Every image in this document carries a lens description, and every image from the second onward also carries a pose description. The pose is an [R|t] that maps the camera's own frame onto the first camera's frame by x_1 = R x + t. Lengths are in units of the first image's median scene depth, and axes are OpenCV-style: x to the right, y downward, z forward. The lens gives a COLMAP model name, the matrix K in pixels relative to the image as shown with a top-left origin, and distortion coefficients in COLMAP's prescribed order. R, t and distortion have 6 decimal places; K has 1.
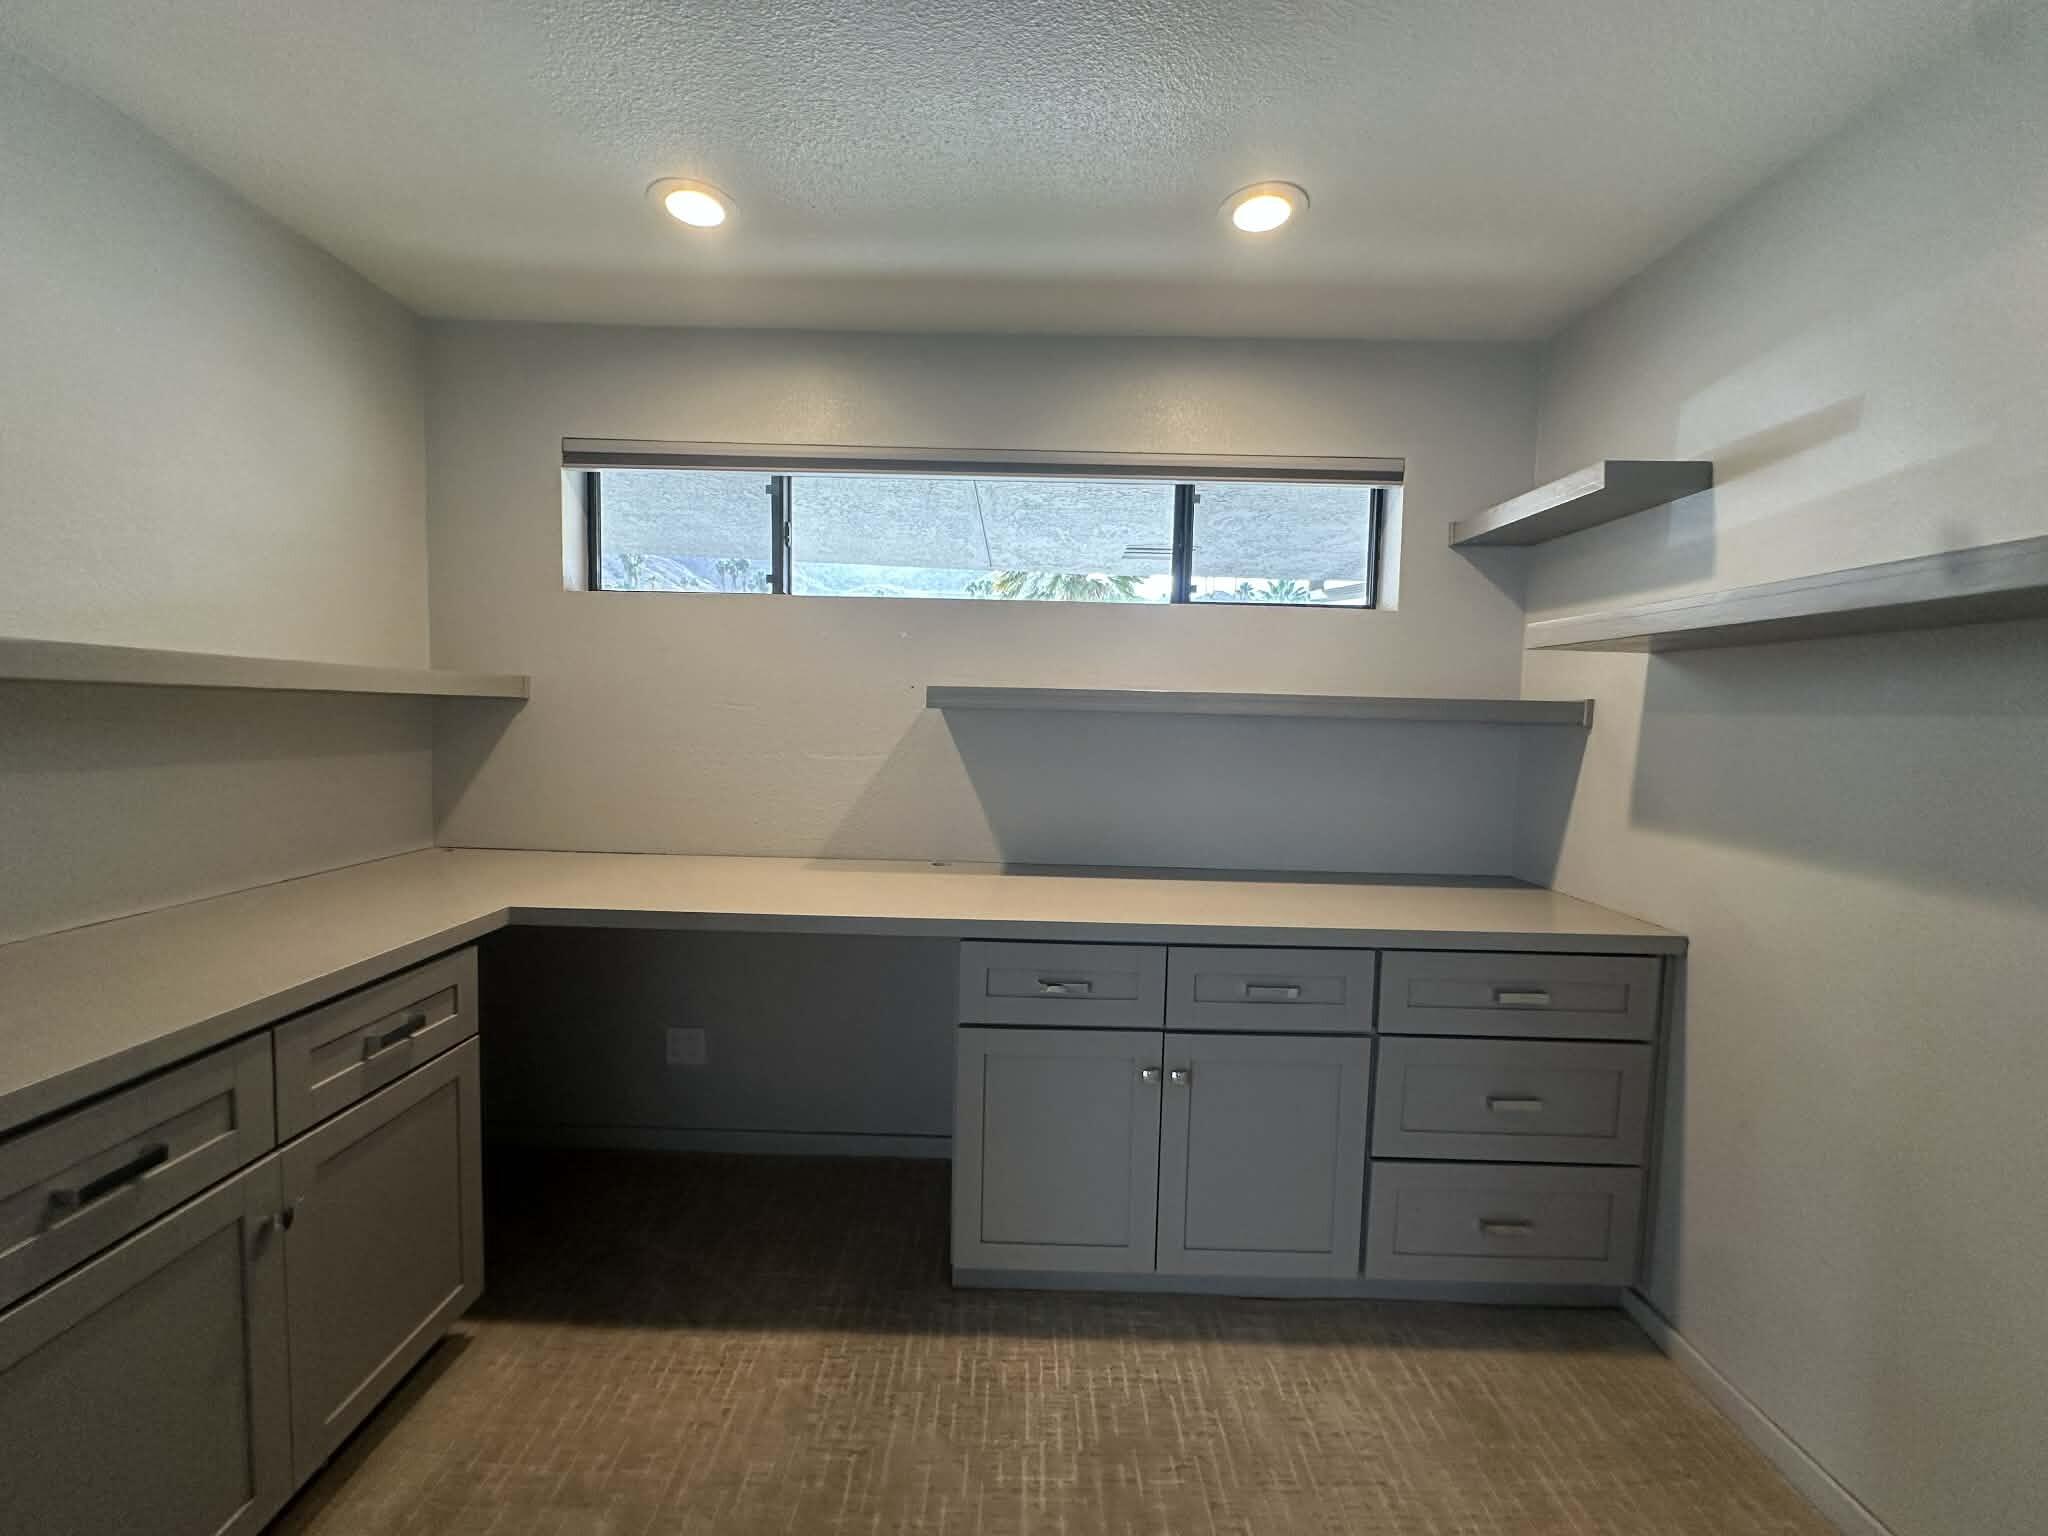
lens RADIAL K [[814.1, 0, 1023.6], [0, 814.1, 766.6], [0, 0, 1]] dist [-0.001458, 0.000332]
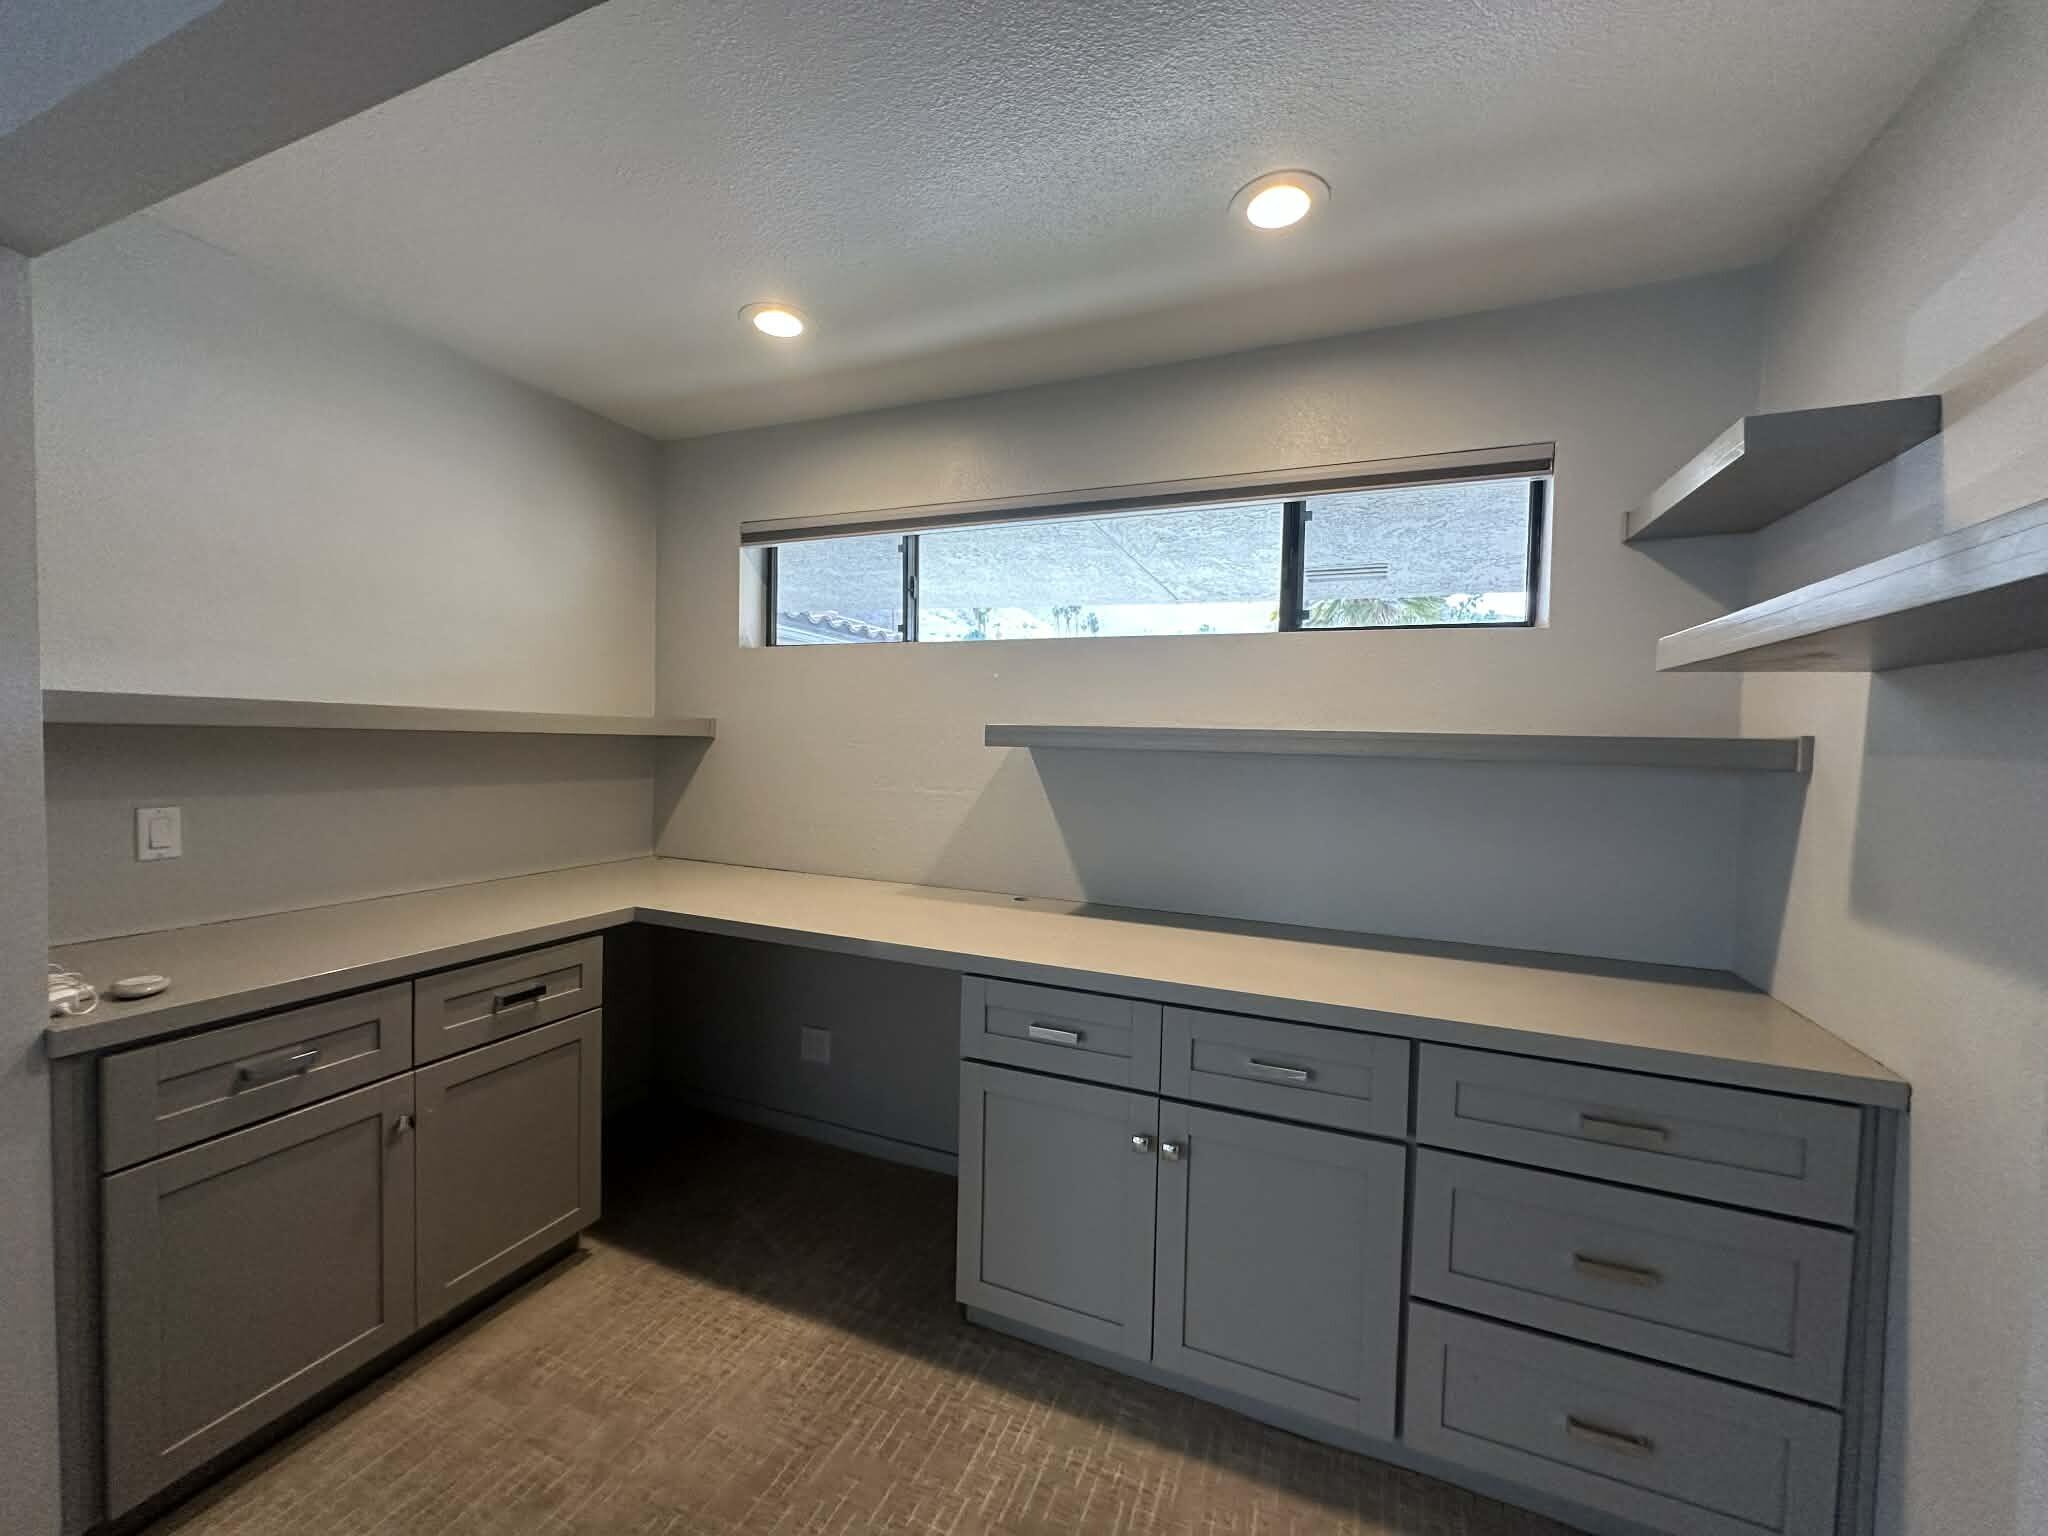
lens RADIAL K [[814.1, 0, 1023.6], [0, 814.1, 766.6], [0, 0, 1]] dist [-0.001458, 0.000332]
pose [[0.923815, 0.011765, -0.382659, 0.378100], [-0.027335, 0.999004, -0.035276, -0.012415], [0.381862, 0.043048, 0.923216, 0.073460]]
